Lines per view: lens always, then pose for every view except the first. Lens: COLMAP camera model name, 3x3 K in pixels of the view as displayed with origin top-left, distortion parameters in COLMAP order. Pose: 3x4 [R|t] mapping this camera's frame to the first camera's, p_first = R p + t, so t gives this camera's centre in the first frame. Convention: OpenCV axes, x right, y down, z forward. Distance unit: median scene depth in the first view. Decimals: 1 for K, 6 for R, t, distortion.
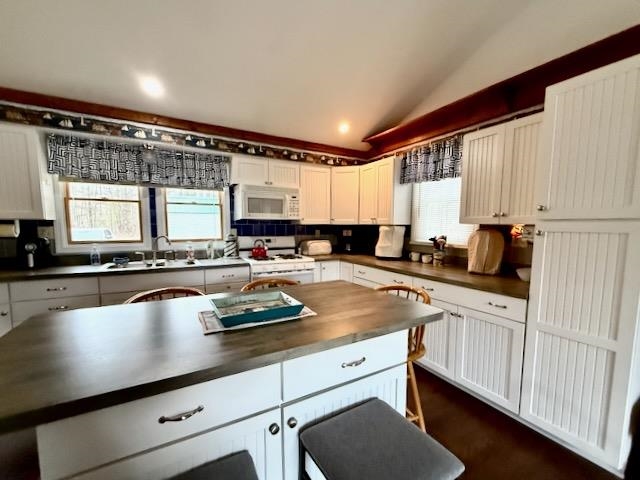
lens RADIAL K [[271.9, 0, 316.3], [0, 271.9, 251.4], [0, 0, 1]] dist [-0.000814, 0.000037]
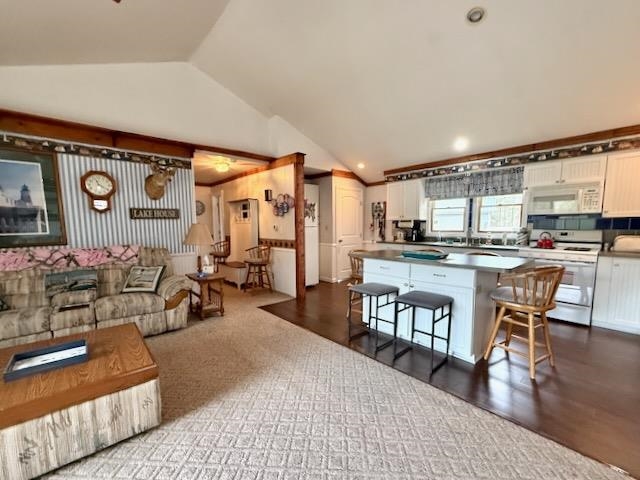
lens RADIAL K [[271.4, 0, 319.8], [0, 271.4, 254.3], [0, 0, 1]] dist [0.000045, 0.000019]
pose [[0.203069, 0.096912, -0.974357, 0.782697], [-0.086865, 0.992950, 0.080657, 0.043357], [0.975304, 0.068258, 0.210055, -0.185134]]
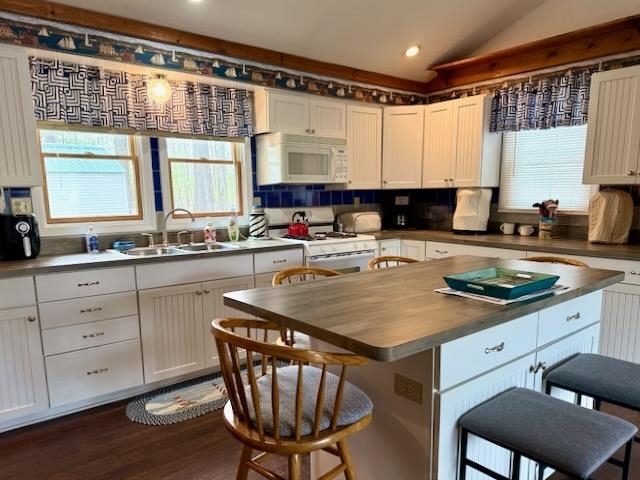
lens RADIAL K [[460.6, 0, 312.5], [0, 460.6, 266.5], [0, 0, 1]] dist [0.097700, -0.102737]
pose [[0.986500, -0.041934, 0.158302, -0.398489], [0.031266, 0.997106, 0.069291, 0.017406], [-0.160750, -0.063406, 0.984956, -0.221928]]
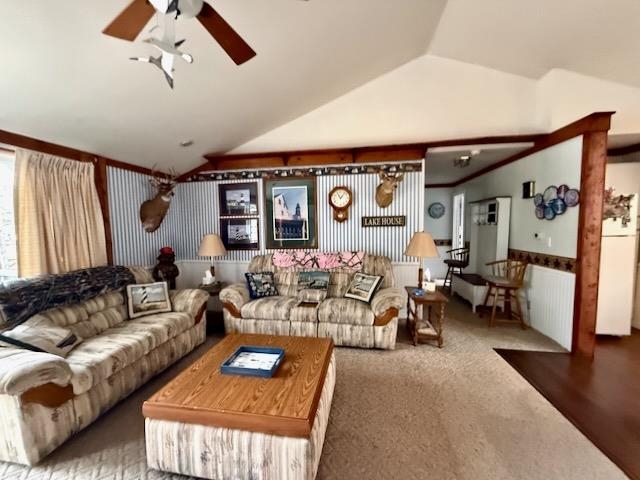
lens RADIAL K [[258.9, 0, 318.4], [0, 258.9, 244.3], [0, 0, 1]] dist [0.000114, 0.000044]
pose [[-0.632894, 0.055204, -0.772268, 0.510585], [-0.066960, 0.989815, 0.125631, -0.001493], [0.771338, 0.131222, -0.622751, -0.142699]]
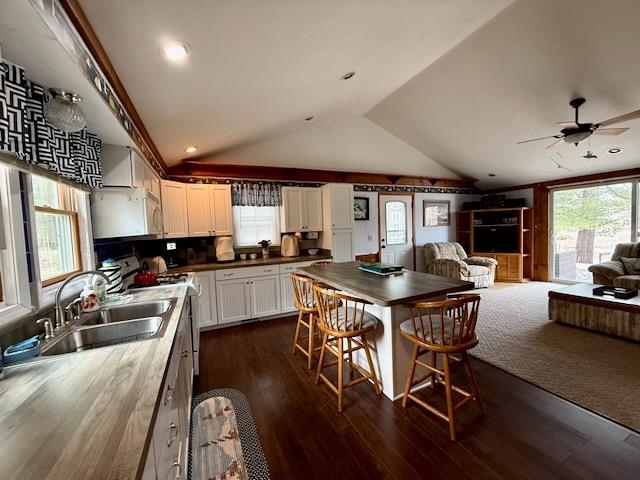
lens RADIAL K [[254.6, 0, 320.0], [0, 254.6, 240.0], [0, 0, 1]] dist [-0.000049, 0.000011]
pose [[0.075305, -0.055984, 0.995588, -0.948906], [0.135145, 0.989784, 0.045435, -0.074023], [-0.987960, 0.131127, 0.082101, 0.480651]]
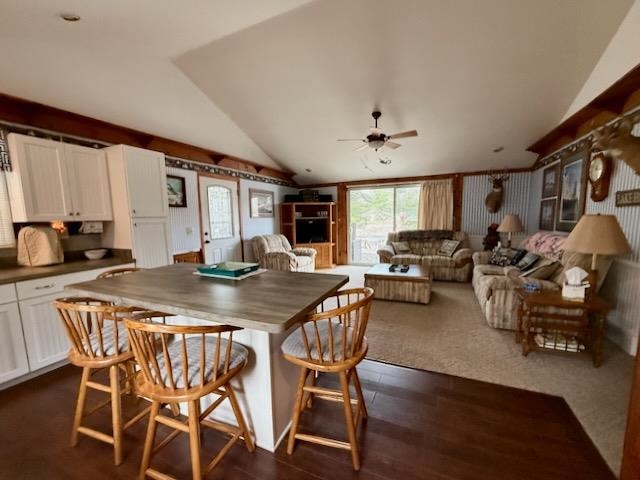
lens RADIAL K [[264.5, 0, 321.7], [0, 264.5, 250.3], [0, 0, 1]] dist [-0.000121, -0.000305]
pose [[-0.594986, -0.096579, 0.797912, -0.711881], [0.094730, 0.977408, 0.188944, -0.059828], [-0.798134, 0.188005, -0.572395, 0.545109]]
